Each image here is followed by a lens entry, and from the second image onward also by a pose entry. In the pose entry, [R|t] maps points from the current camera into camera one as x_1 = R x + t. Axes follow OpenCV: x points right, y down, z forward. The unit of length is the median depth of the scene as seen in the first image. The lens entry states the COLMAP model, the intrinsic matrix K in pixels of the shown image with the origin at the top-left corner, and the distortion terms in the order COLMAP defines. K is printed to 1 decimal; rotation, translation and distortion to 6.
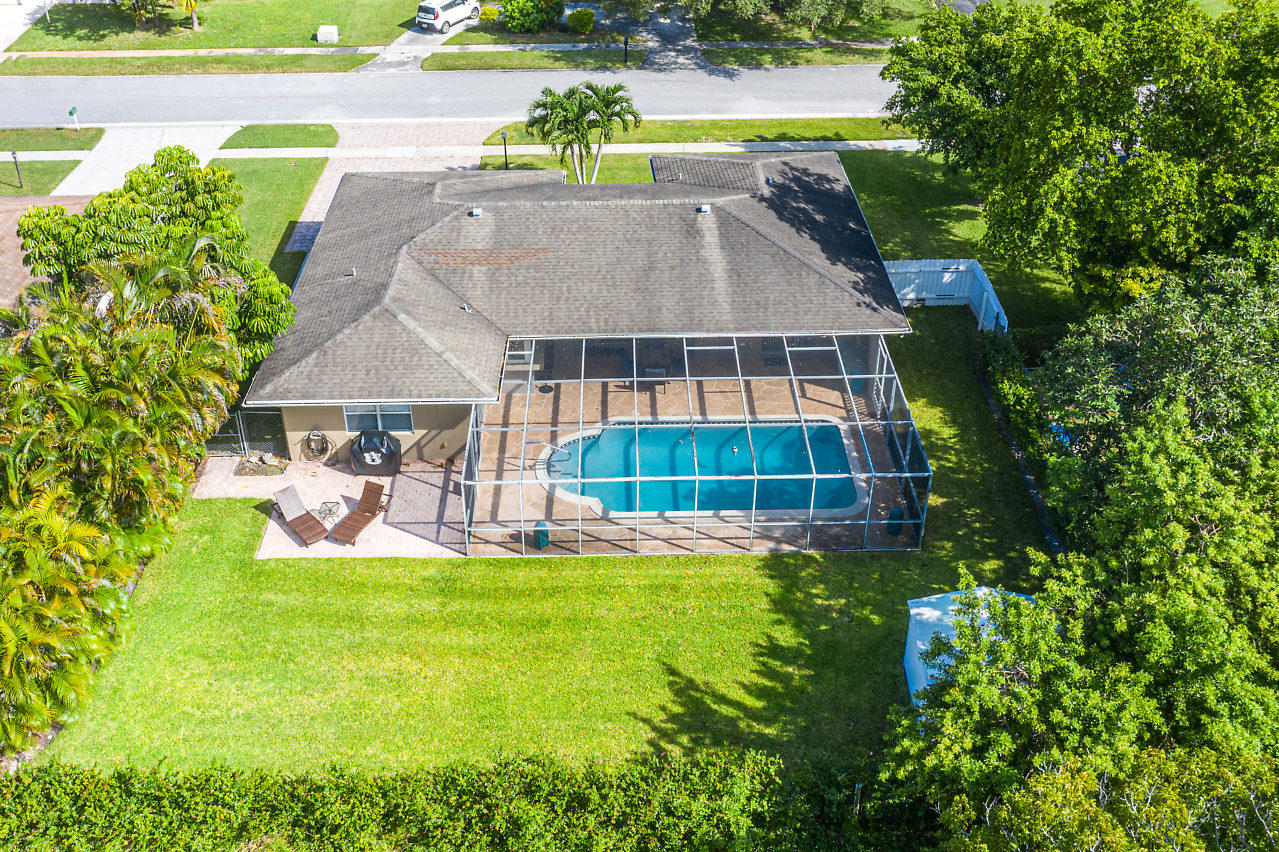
lens RADIAL K [[1051.8, 0, 599.9], [0, 1051.8, 286.7], [0, 0, 1]] dist [-0.011392, -0.003701]
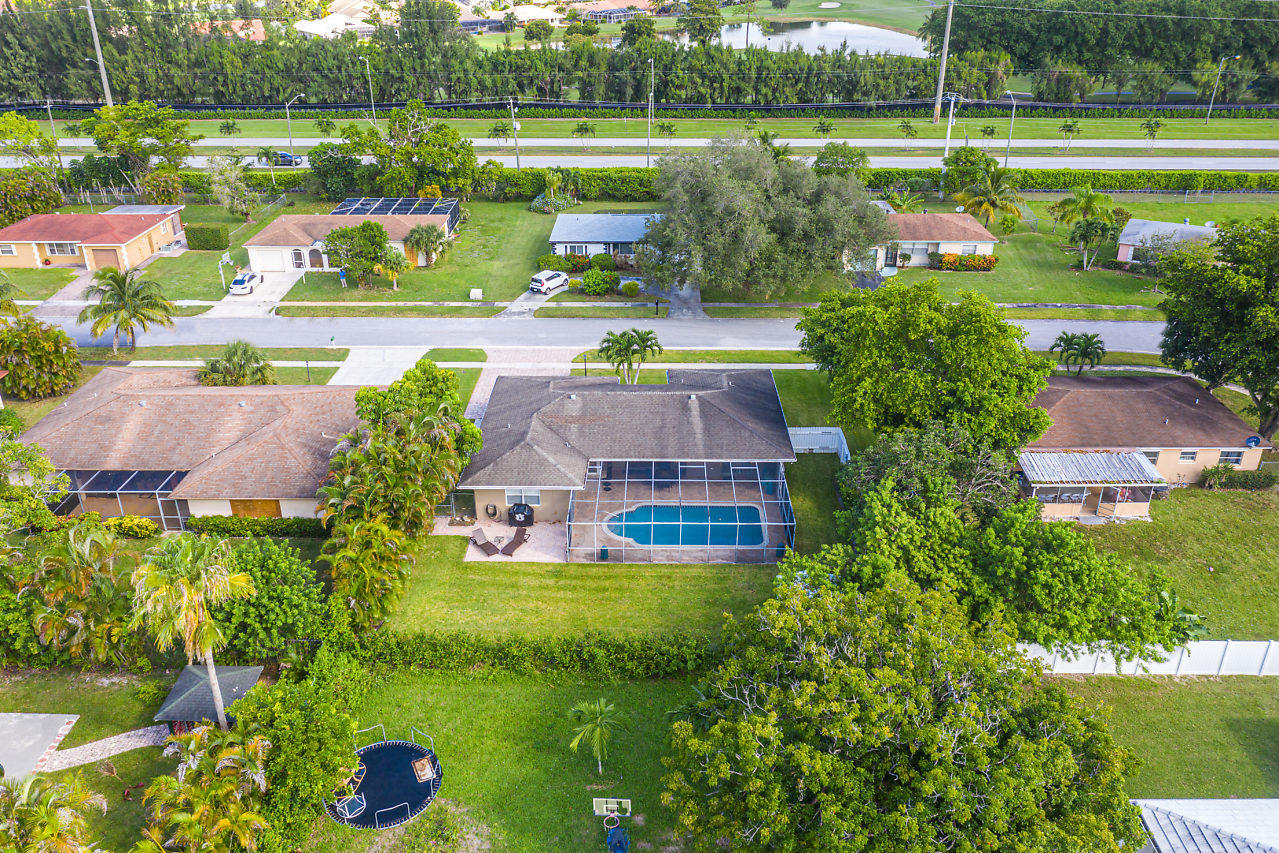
lens RADIAL K [[997.7, 0, 639.5], [0, 997.7, 426.5], [0, 0, 1]] dist [-0.012581, -0.004550]
pose [[0.999790, 0.018232, -0.009304, 0.022637], [-0.018886, 0.996947, -0.075761, 0.124070], [0.007894, 0.075920, 0.997083, -0.840443]]
